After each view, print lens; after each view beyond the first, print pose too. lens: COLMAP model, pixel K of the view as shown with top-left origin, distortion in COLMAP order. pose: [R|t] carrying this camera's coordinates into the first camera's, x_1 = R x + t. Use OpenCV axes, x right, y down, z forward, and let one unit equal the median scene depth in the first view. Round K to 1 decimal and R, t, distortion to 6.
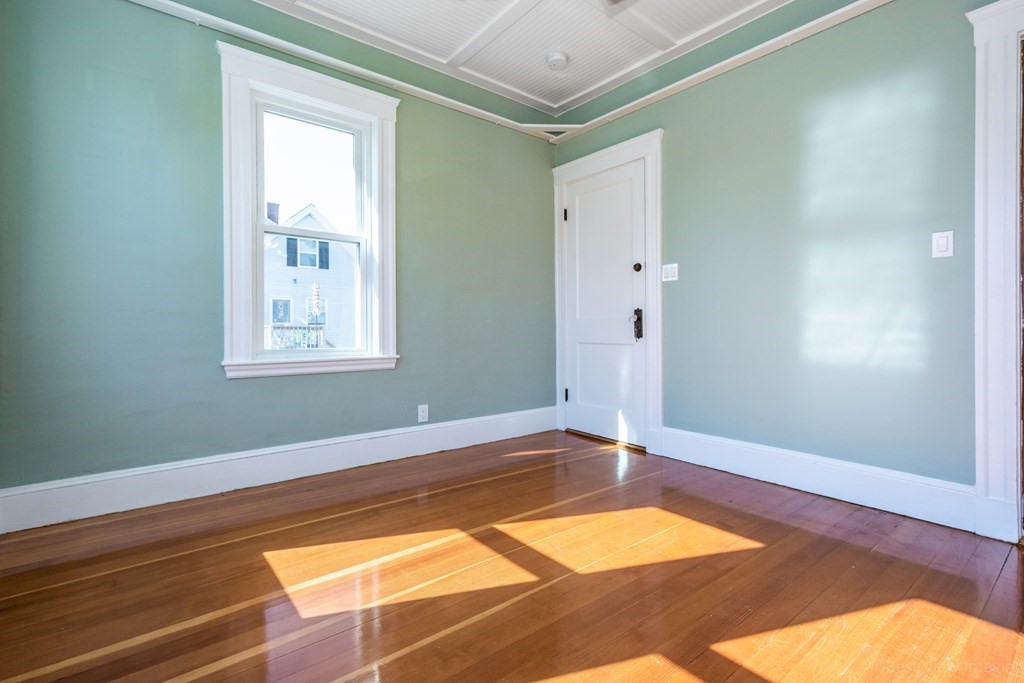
lens RADIAL K [[469.3, 0, 530.3], [0, 469.3, 327.6], [0, 0, 1]] dist [0.007405, -0.001853]
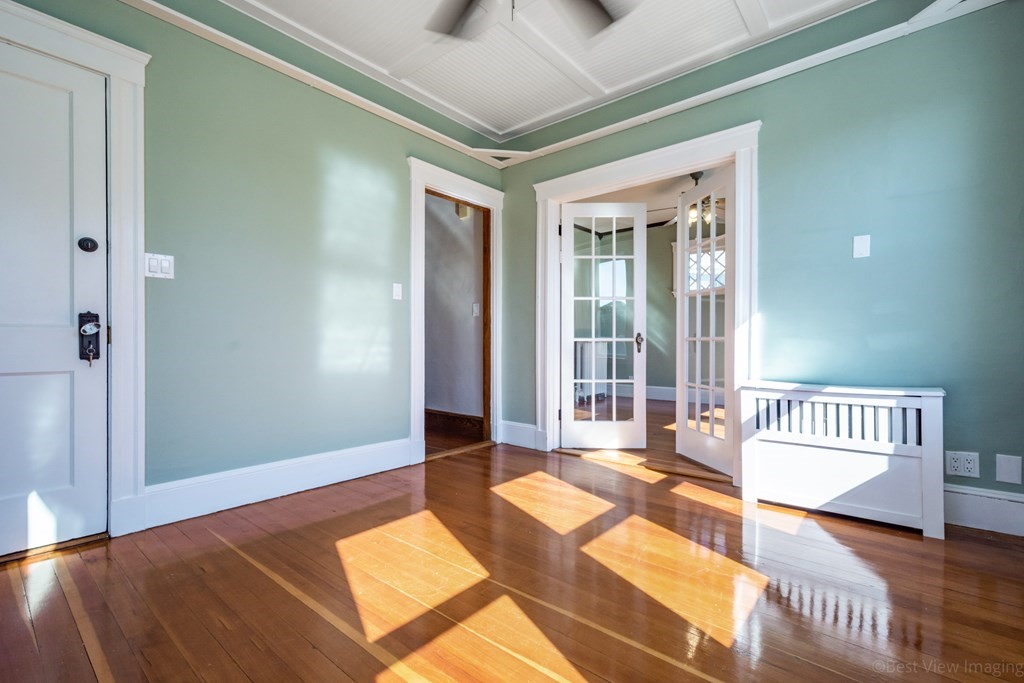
lens RADIAL K [[469.3, 0, 515.1], [0, 469.3, 337.4], [0, 0, 1]] dist [0.007405, -0.001853]
pose [[-0.174747, 0.011162, 0.984550, -0.640455], [-0.004801, 0.999914, -0.012188, -0.003285], [-0.984602, -0.006856, -0.174678, 0.754930]]
